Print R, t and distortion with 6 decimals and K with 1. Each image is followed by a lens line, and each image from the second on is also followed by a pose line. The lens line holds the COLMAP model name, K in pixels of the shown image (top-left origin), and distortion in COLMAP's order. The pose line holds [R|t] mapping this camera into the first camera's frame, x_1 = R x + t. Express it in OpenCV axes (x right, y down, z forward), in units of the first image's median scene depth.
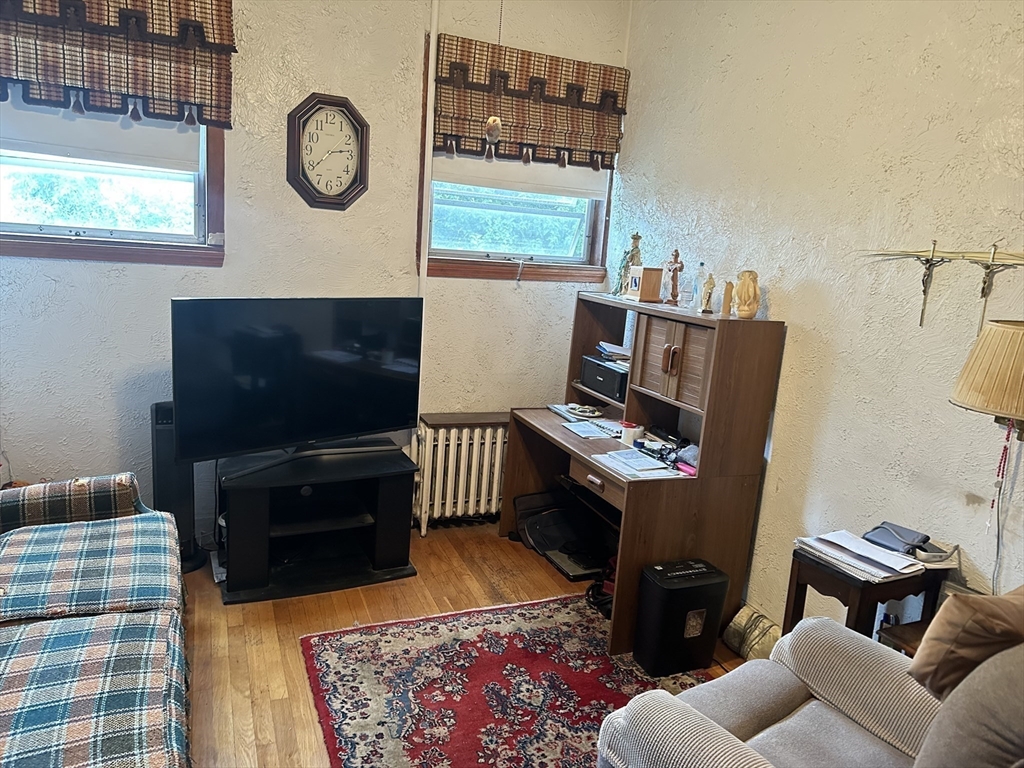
lens RADIAL K [[732.2, 0, 518.4], [0, 732.2, 375.0], [0, 0, 1]] dist [0.066633, -0.072861]
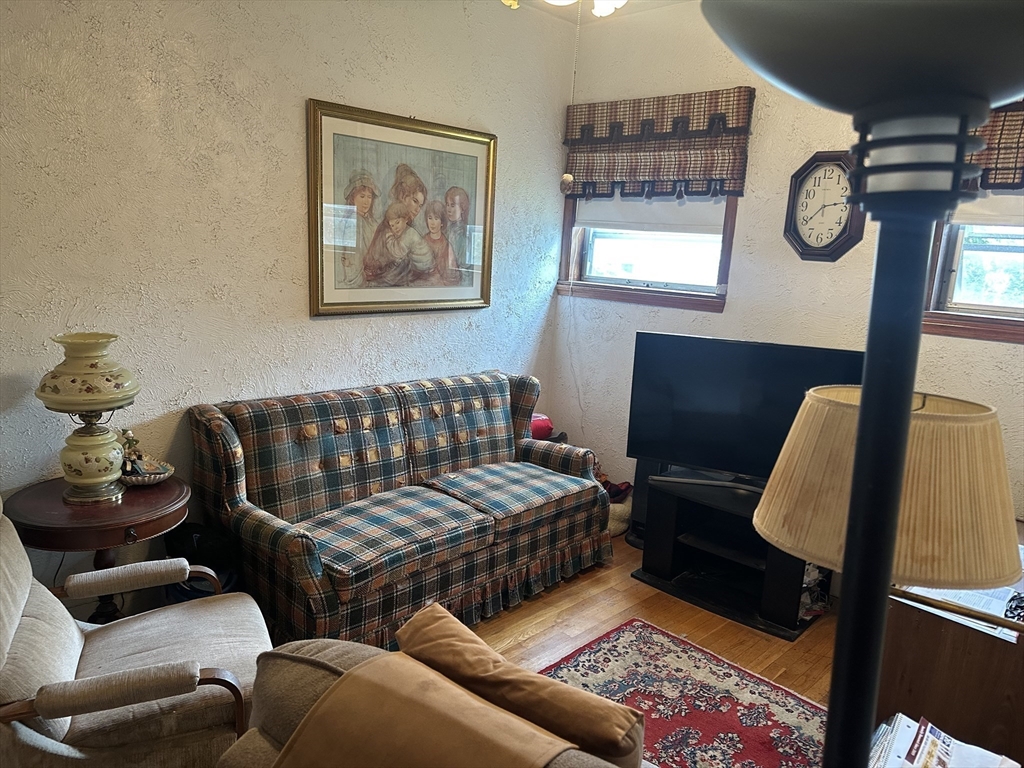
lens RADIAL K [[732.2, 0, 514.4], [0, 732.2, 393.2], [0, 0, 1]] dist [0.066633, -0.072861]
pose [[0.363858, 0.128311, -0.922574, 0.613651], [-0.207210, 0.976798, 0.054130, -0.016619], [0.908114, 0.171471, 0.382003, 0.287280]]
